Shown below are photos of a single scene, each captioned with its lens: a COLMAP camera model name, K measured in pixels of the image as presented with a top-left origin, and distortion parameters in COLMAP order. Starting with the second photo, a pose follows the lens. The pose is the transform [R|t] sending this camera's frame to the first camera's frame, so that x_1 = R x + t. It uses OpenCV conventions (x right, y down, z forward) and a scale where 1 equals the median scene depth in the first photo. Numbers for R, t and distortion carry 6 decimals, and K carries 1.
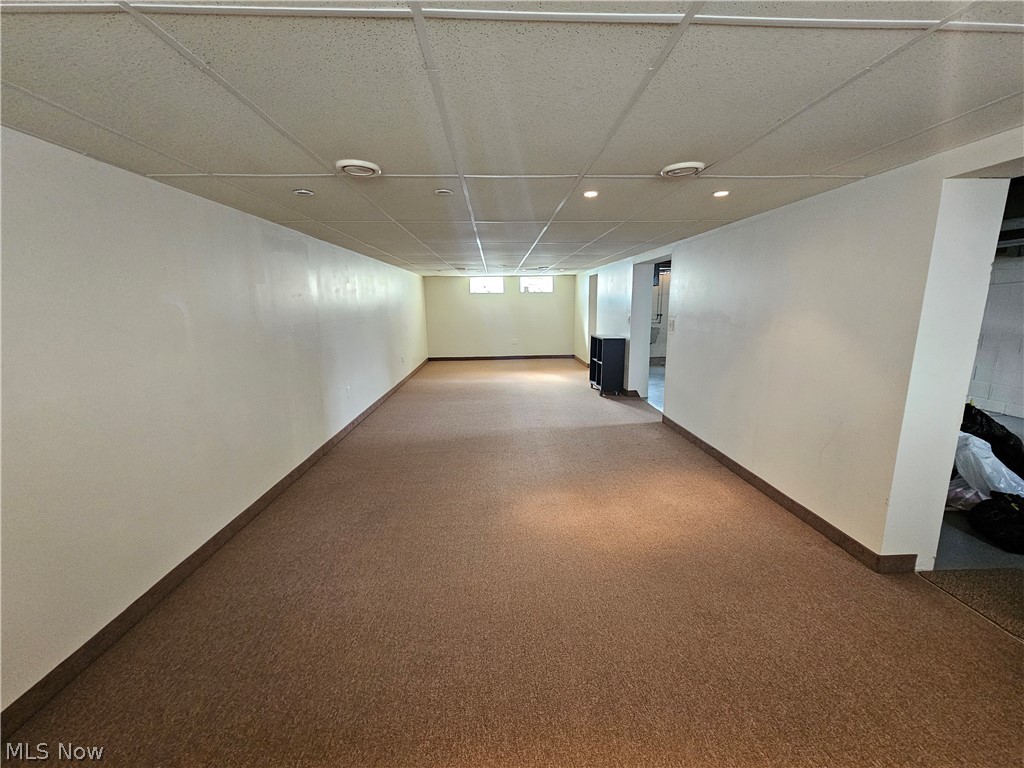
lens RADIAL K [[416.7, 0, 511.6], [0, 416.7, 383.3], [0, 0, 1]] dist [0.003811, -0.000213]
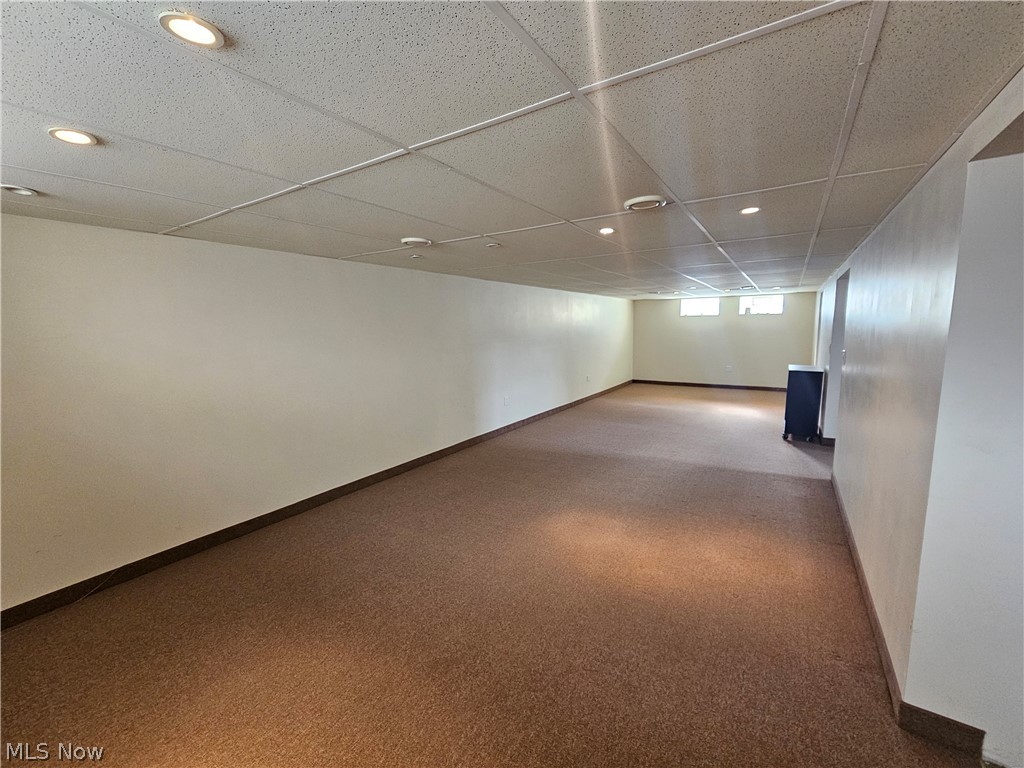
lens RADIAL K [[416.7, 0, 513.1], [0, 416.7, 380.7], [0, 0, 1]] dist [0.003811, -0.000213]
pose [[0.814423, 0.073252, -0.575629, 0.284847], [-0.105105, 0.994214, -0.022187, -0.011540], [0.570673, 0.078571, 0.817410, 0.012246]]
